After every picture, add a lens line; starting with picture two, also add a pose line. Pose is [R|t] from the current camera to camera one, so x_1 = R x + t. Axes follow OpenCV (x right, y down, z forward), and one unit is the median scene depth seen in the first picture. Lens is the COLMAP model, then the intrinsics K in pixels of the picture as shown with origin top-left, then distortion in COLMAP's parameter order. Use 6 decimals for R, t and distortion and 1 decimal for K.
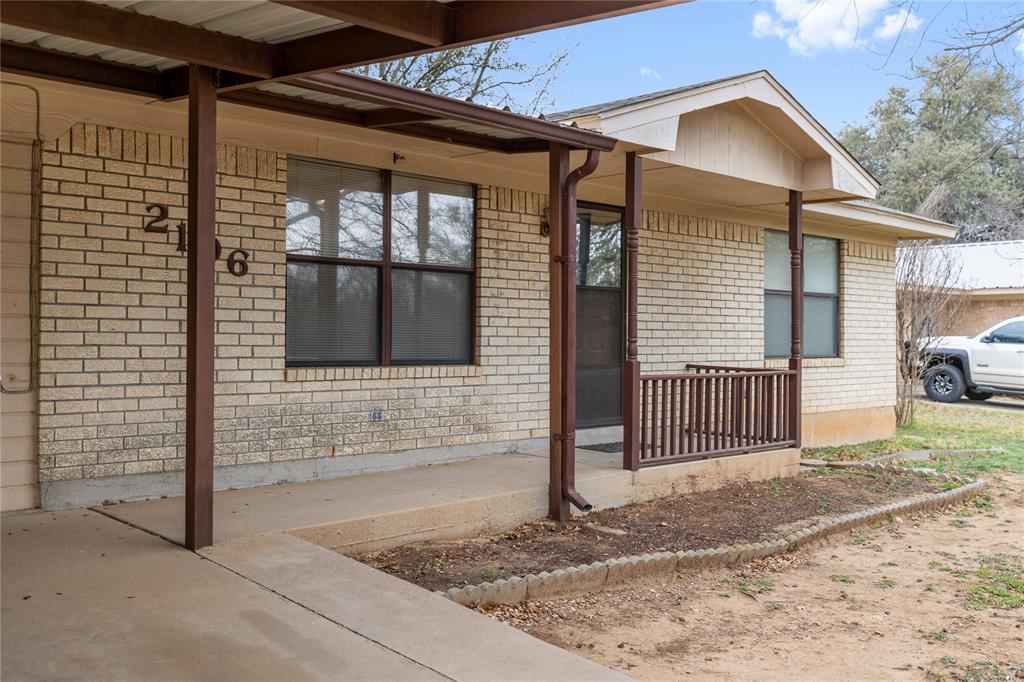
lens RADIAL K [[1028.8, 0, 512.0], [0, 1028.8, 341.0], [0, 0, 1]] dist [0.013738, 0.009201]
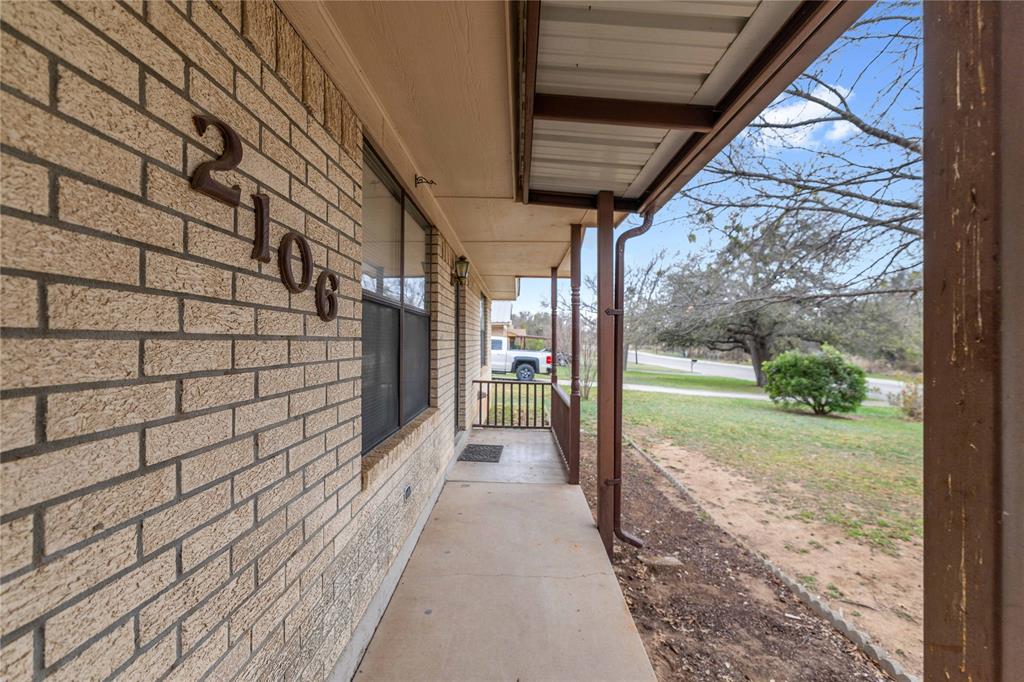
lens RADIAL K [[449.5, 0, 512.0], [0, 449.5, 341.0], [0, 0, 1]] dist [0.000759, -0.000006]
pose [[0.723315, -0.003644, 0.690509, -0.381823], [0.002609, 0.999993, 0.002543, -0.057453], [-0.690514, -0.000038, 0.723319, 0.827467]]
